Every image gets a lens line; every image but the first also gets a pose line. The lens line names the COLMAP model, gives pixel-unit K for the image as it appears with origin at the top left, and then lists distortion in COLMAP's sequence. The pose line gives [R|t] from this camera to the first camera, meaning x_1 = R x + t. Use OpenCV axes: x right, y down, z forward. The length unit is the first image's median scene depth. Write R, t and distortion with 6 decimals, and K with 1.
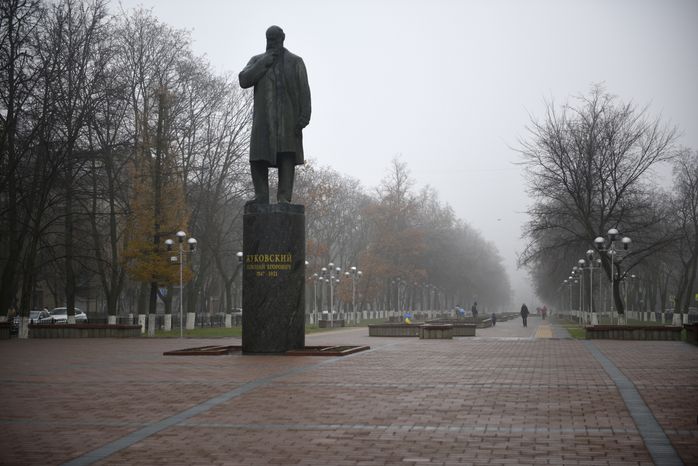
lens RADIAL K [[1369.6, 0, 349.0], [0, 1369.6, 233.0], [0, 0, 1]] dist [0.197509, 0.059747]
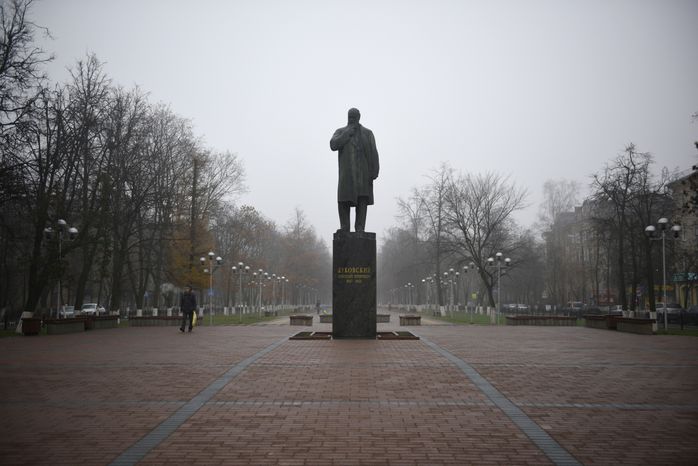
lens RADIAL K [[846.8, 0, 349.0], [0, 846.8, 233.0], [0, 0, 1]] dist [0.168296, -0.002279]
pose [[0.988667, 0.011077, 0.149714, -0.189590], [-0.007038, 0.999598, -0.027482, 0.003814], [-0.149958, 0.026117, 0.988347, 0.129473]]
